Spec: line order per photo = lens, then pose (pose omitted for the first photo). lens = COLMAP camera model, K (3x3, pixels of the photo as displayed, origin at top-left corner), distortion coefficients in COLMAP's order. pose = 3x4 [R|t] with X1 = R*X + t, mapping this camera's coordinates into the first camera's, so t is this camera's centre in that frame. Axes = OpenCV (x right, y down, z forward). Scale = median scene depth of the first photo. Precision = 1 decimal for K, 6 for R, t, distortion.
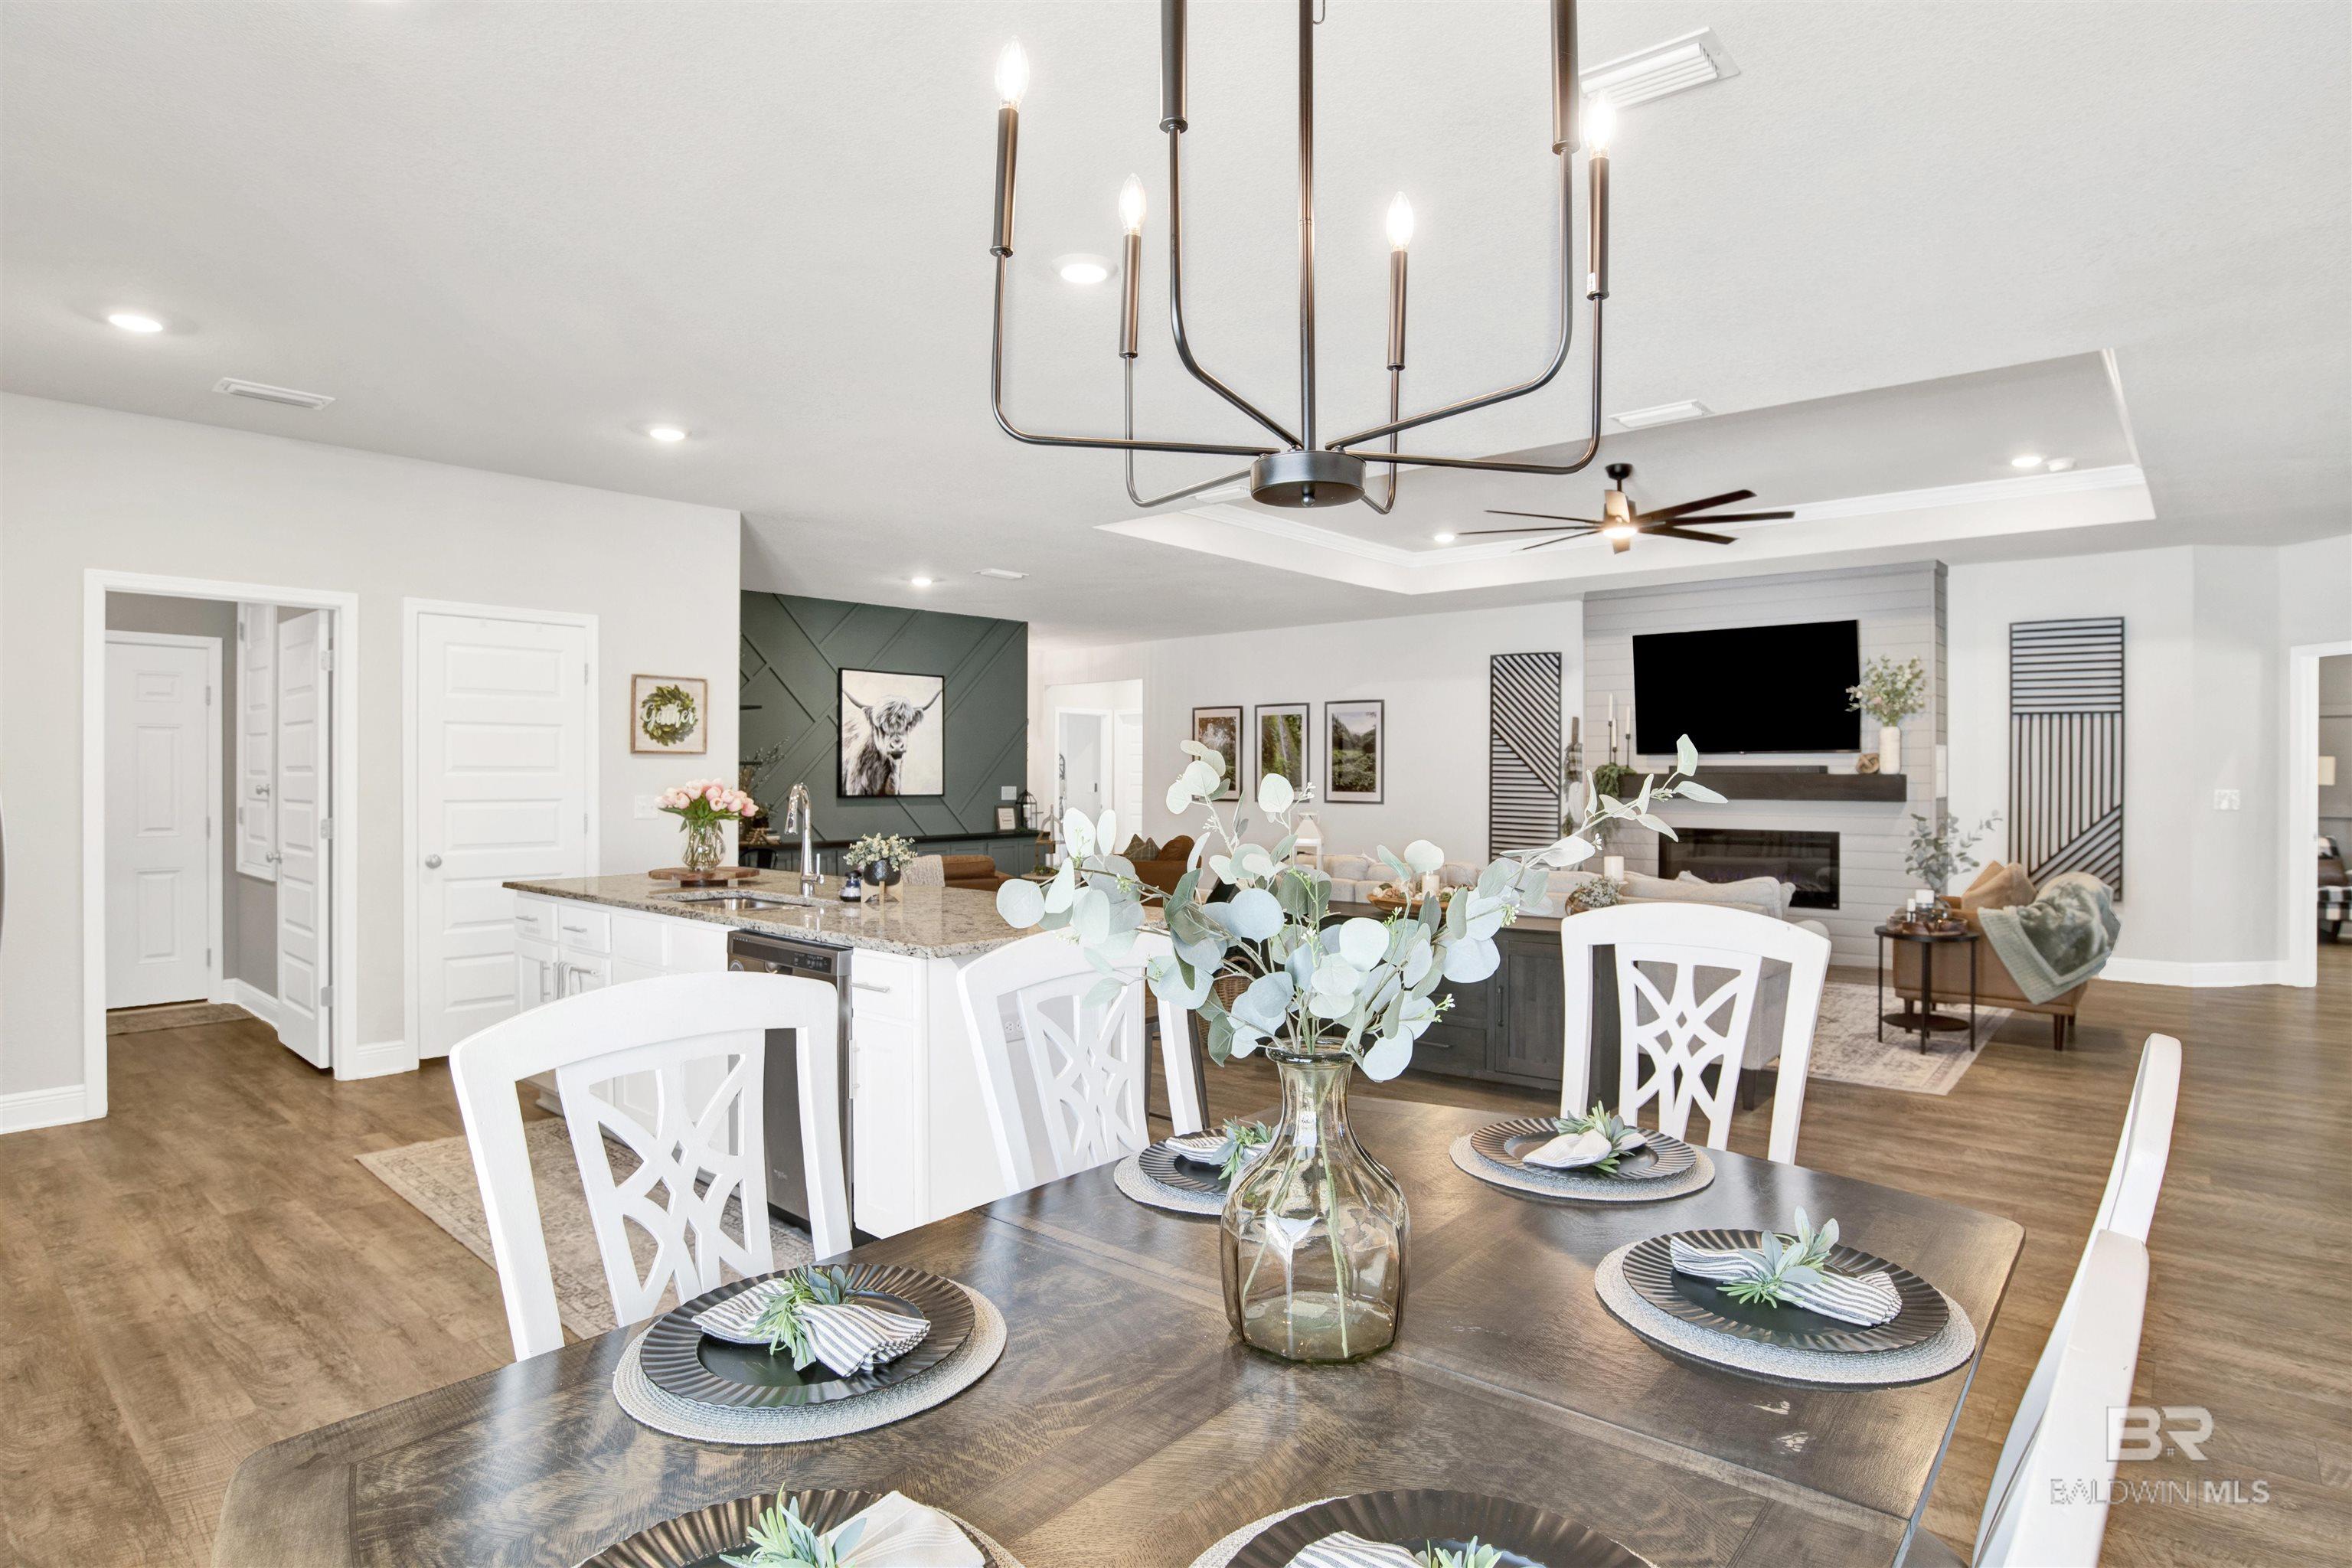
lens RADIAL K [[1244.2, 0, 1156.6], [0, 1244.2, 804.8], [0, 0, 1]] dist [-0.066450, 0.021400]
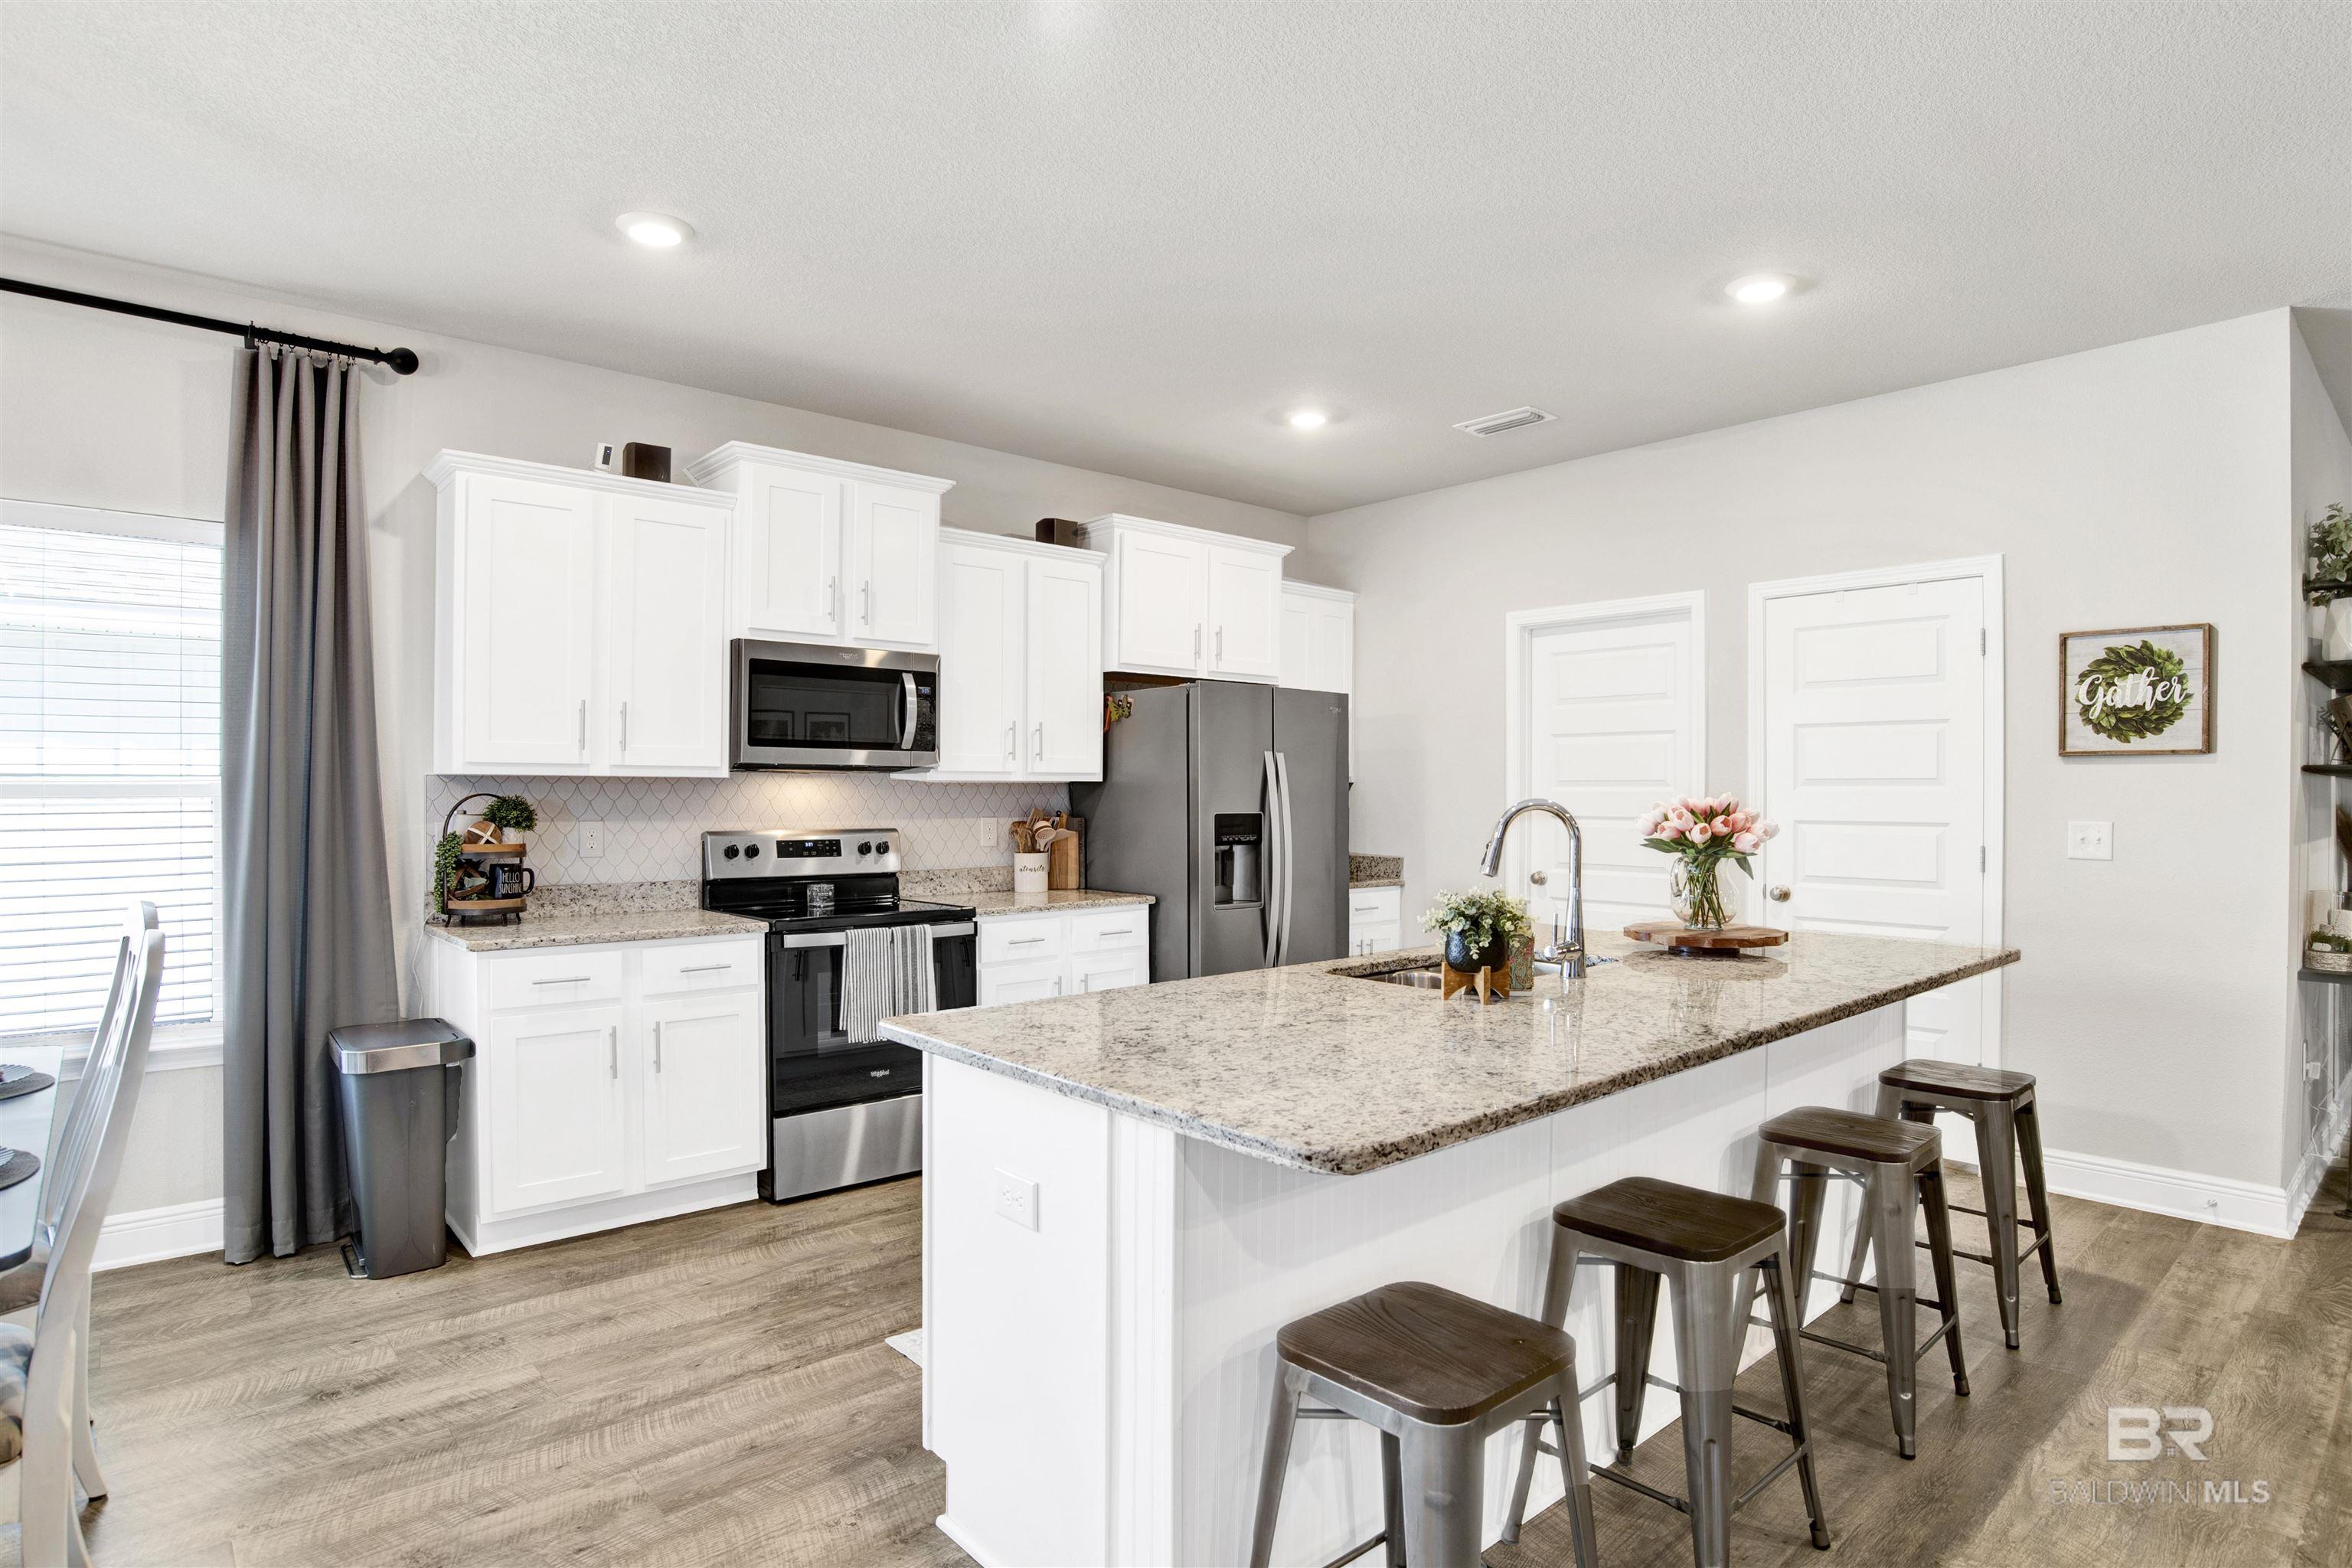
lens RADIAL K [[1244.2, 0, 1210.2], [0, 1244.2, 794.0], [0, 0, 1]] dist [-0.066450, 0.021400]
pose [[-0.118118, 0.001418, -0.992999, 0.189615], [-0.026915, 0.999627, 0.004629, -0.009577], [0.992635, 0.027273, -0.118036, 0.468694]]
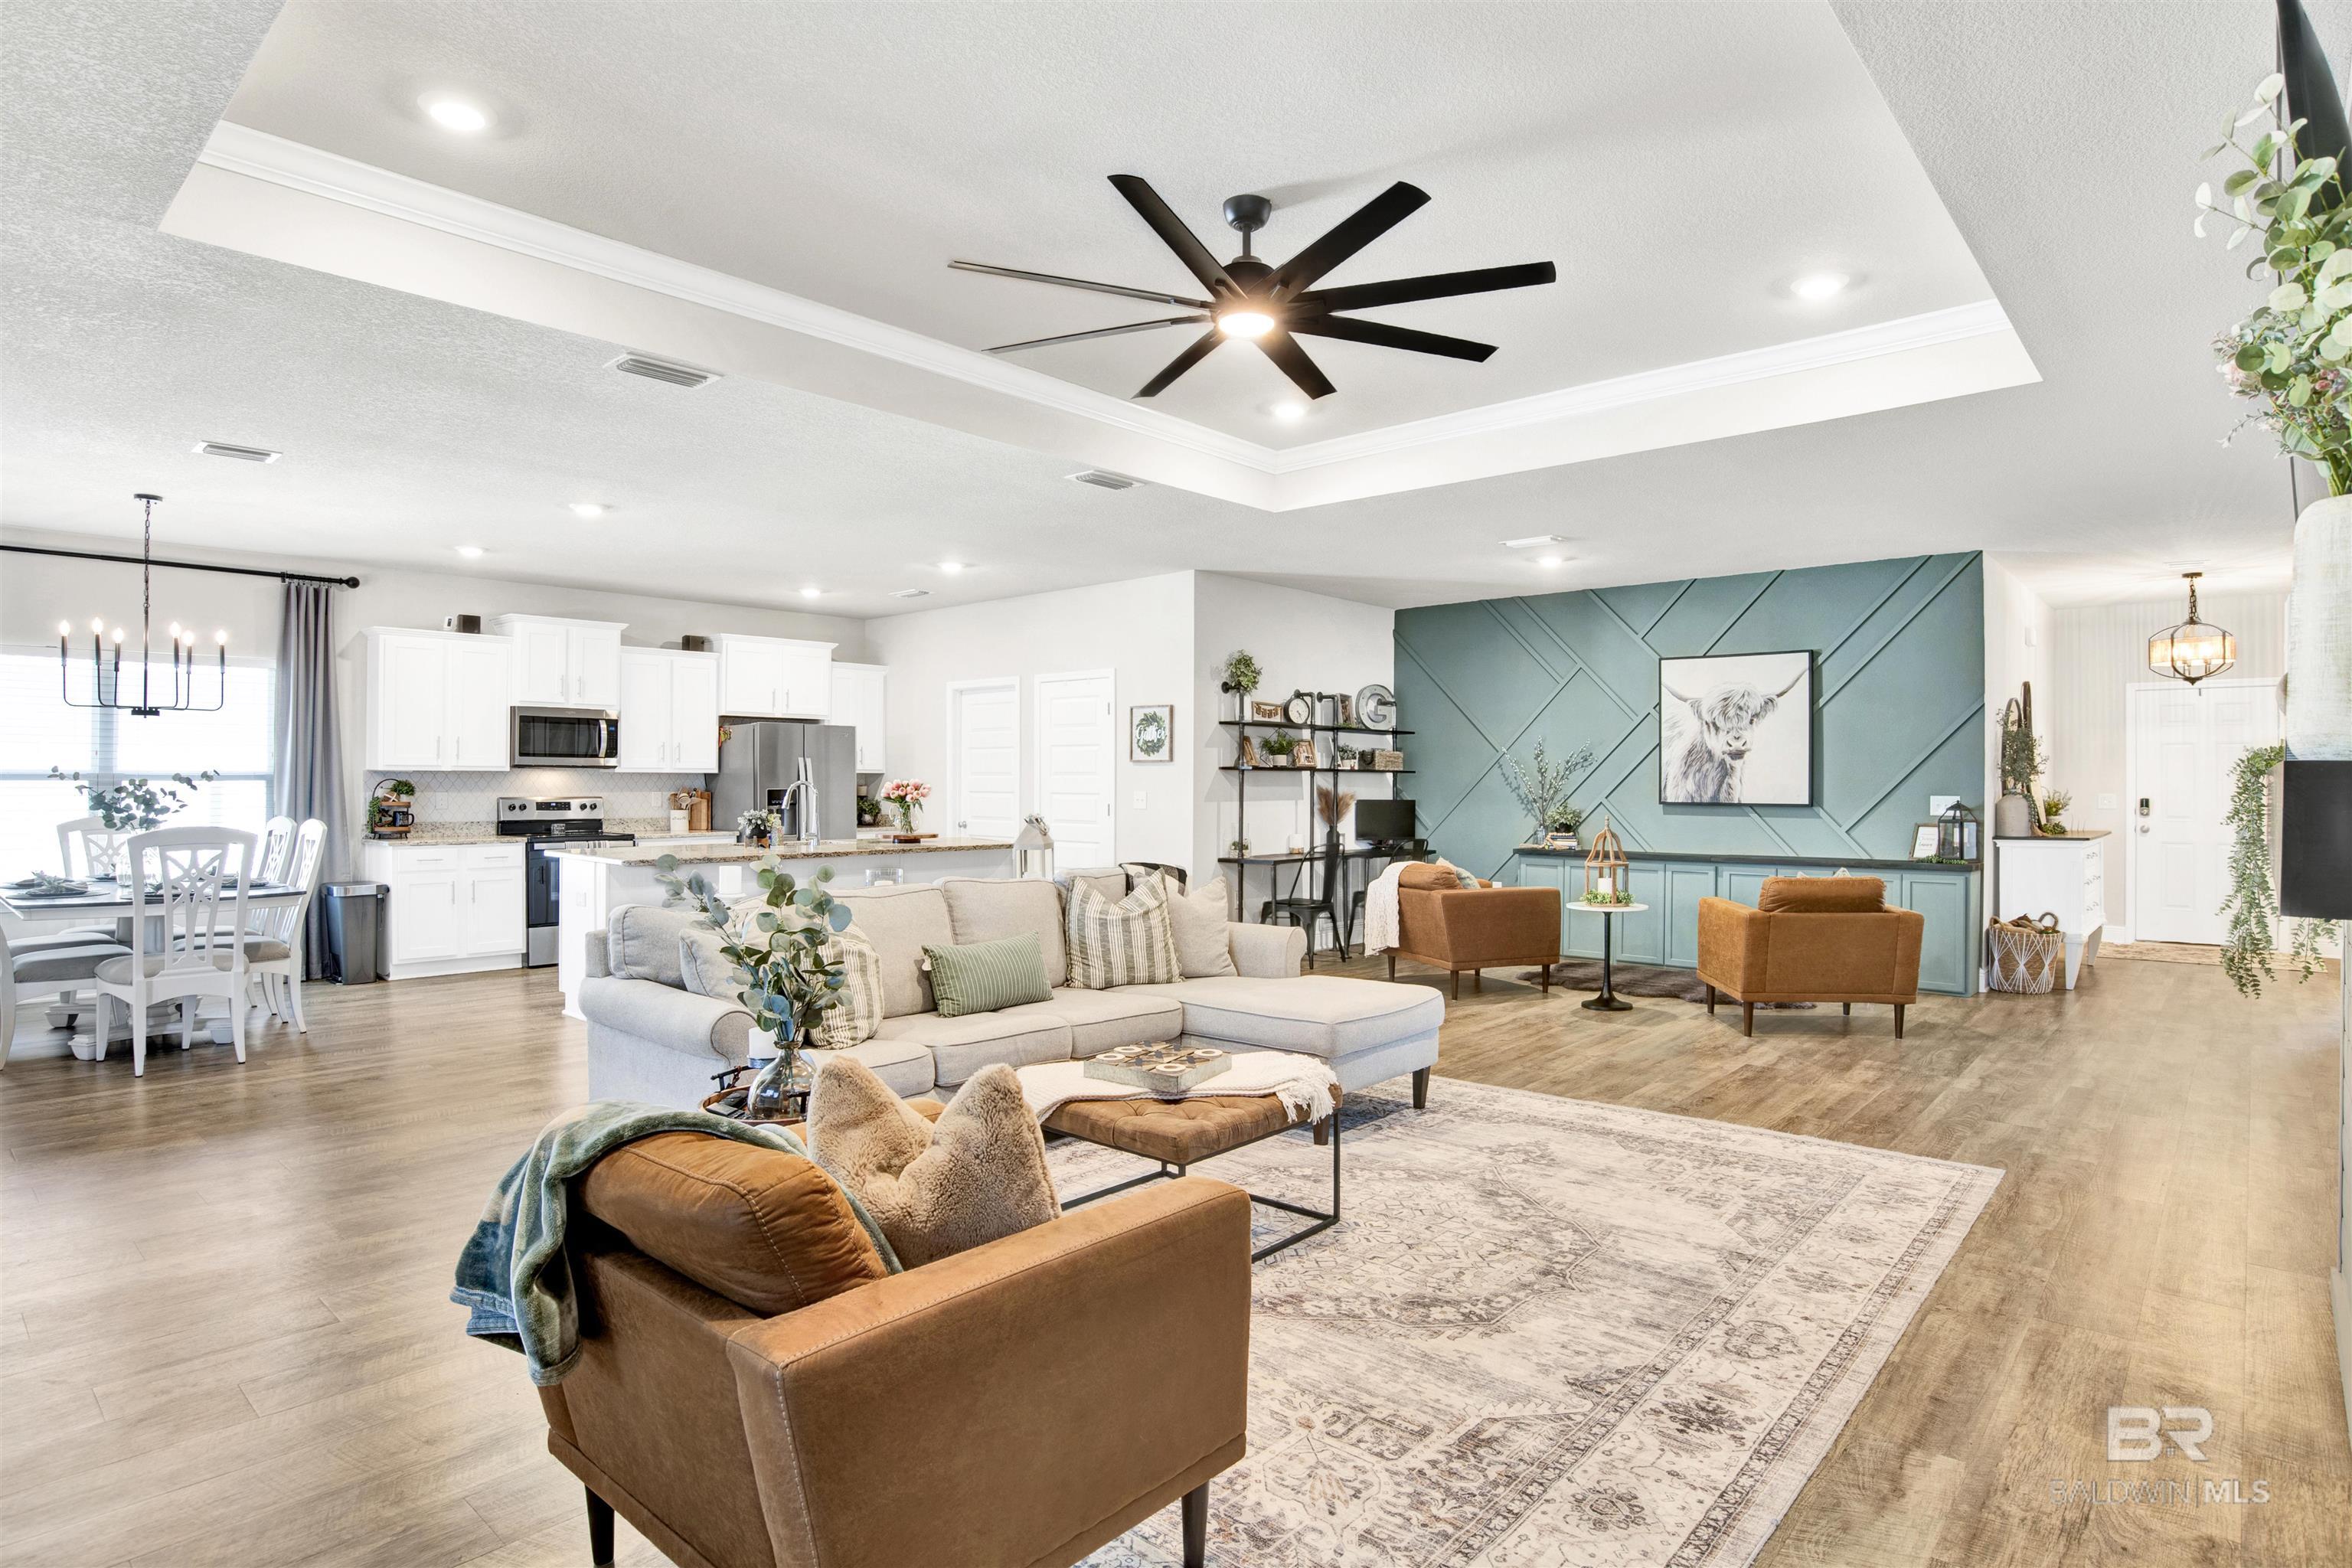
lens RADIAL K [[1244.2, 0, 1212.8], [0, 1244.2, 777.3], [0, 0, 1]] dist [-0.066450, 0.021400]
pose [[0.001546, -0.000976, -0.999998, 0.750267], [-0.027146, 0.999631, -0.001018, -0.018583], [0.999630, 0.027147, 0.001519, 0.808977]]
